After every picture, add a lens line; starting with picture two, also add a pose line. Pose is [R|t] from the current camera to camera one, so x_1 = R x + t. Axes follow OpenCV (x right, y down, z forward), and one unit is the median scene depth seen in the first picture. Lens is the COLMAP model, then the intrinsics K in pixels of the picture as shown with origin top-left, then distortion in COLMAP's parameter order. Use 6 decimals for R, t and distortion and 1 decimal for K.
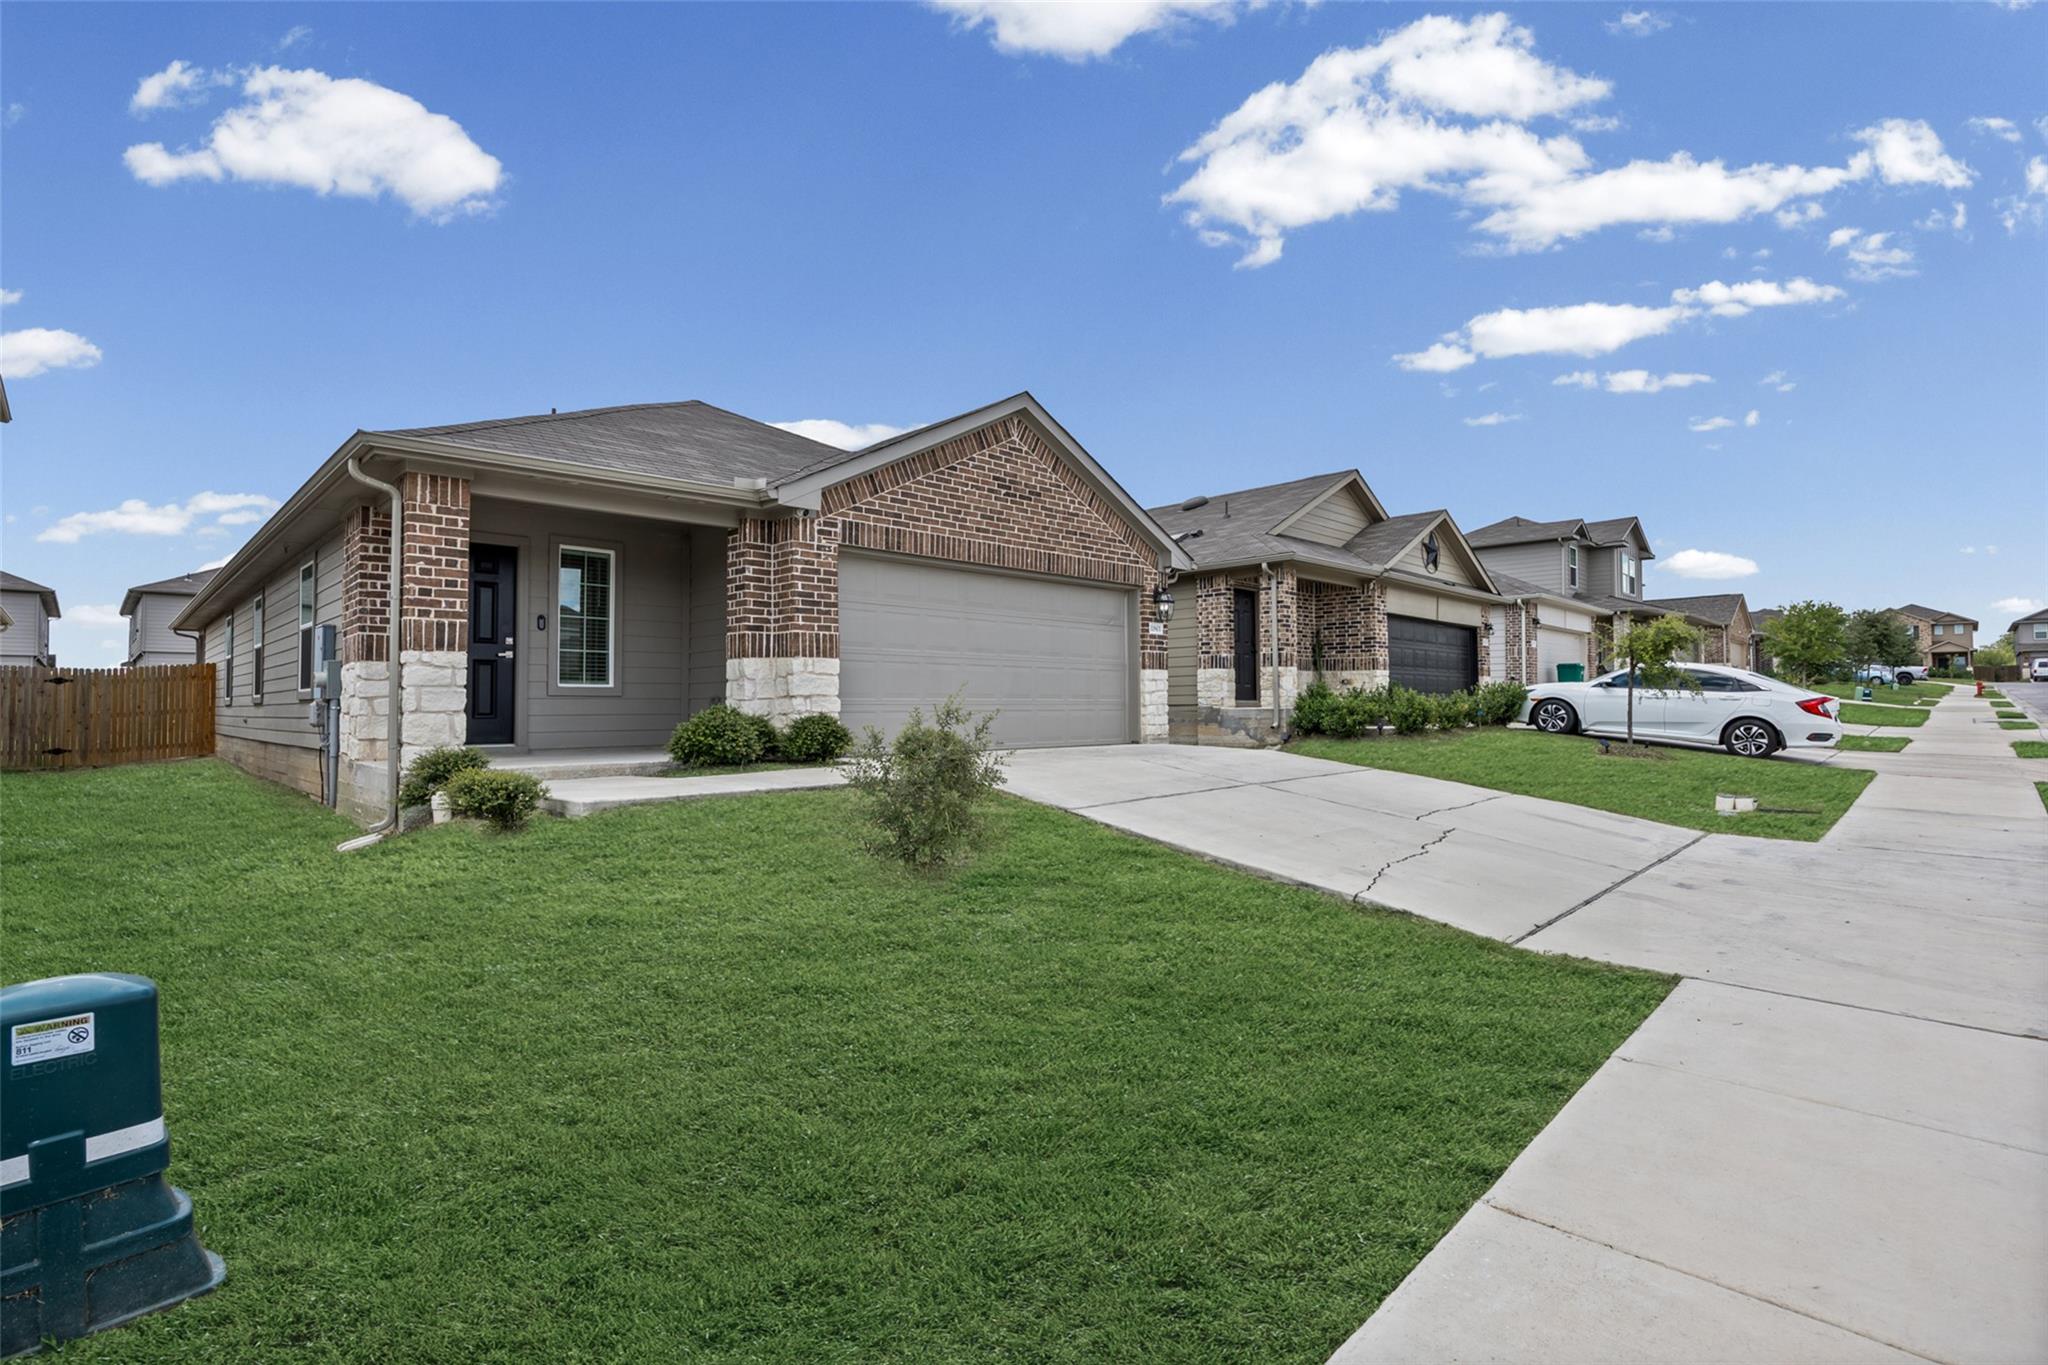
lens RADIAL K [[943.4, 0, 1024.0], [0, 943.4, 682.5], [0, 0, 1]] dist [-0.000712, -0.000091]
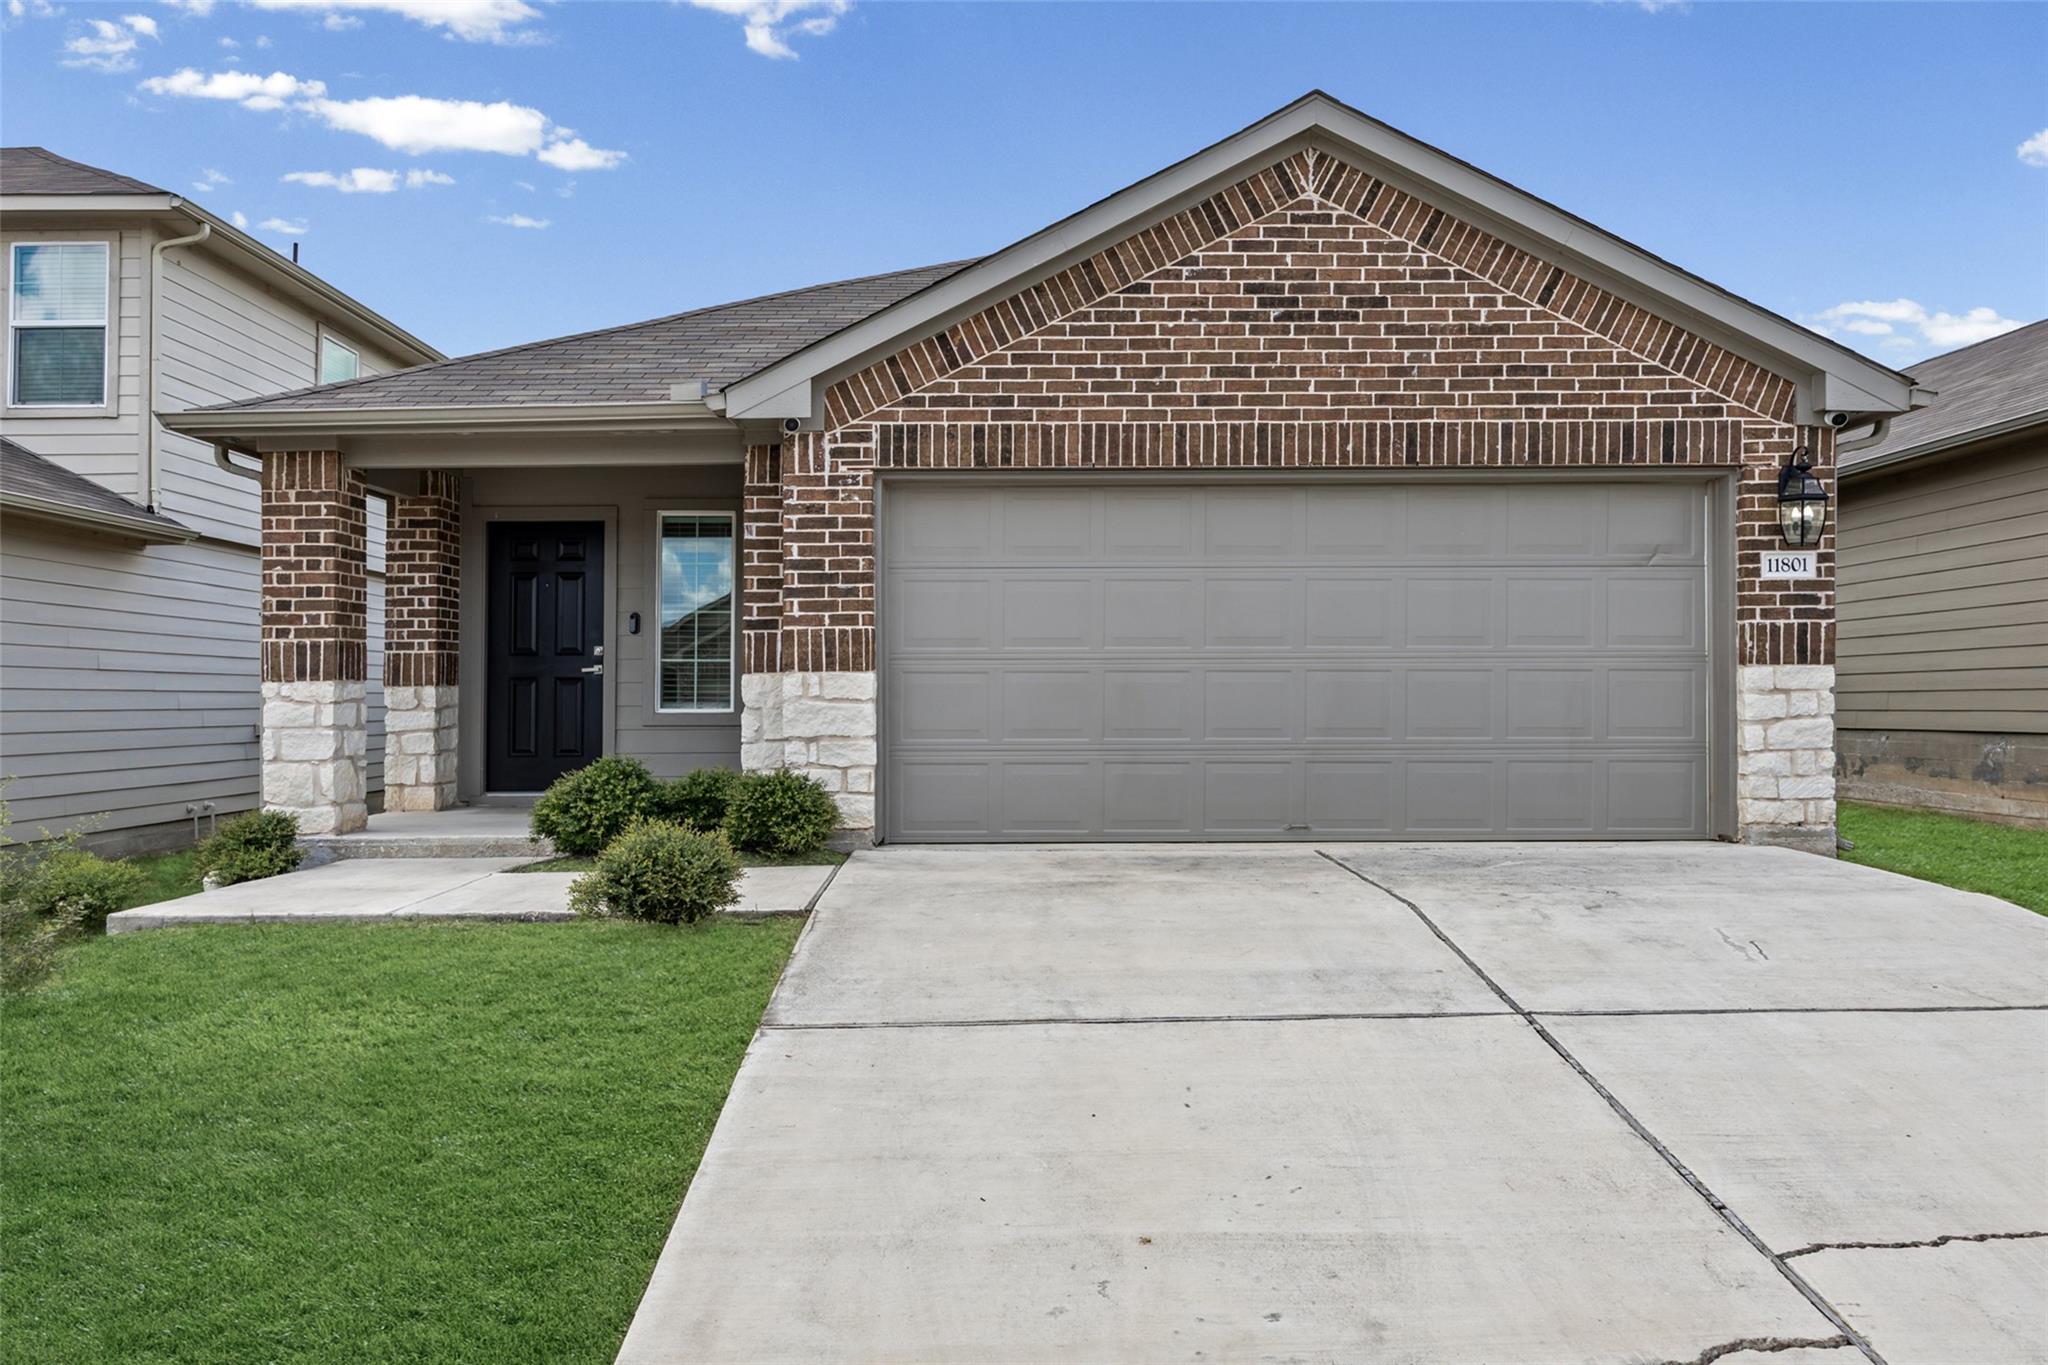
lens RADIAL K [[1407.0, 0, 1024.0], [0, 1407.0, 682.5], [0, 0, 1]] dist [0.006298, 0.001719]
pose [[0.716571, -0.003822, -0.697504, 0.466344], [0.018546, 0.999736, 0.013574, -0.029068], [0.697267, -0.022662, 0.716453, 0.462279]]
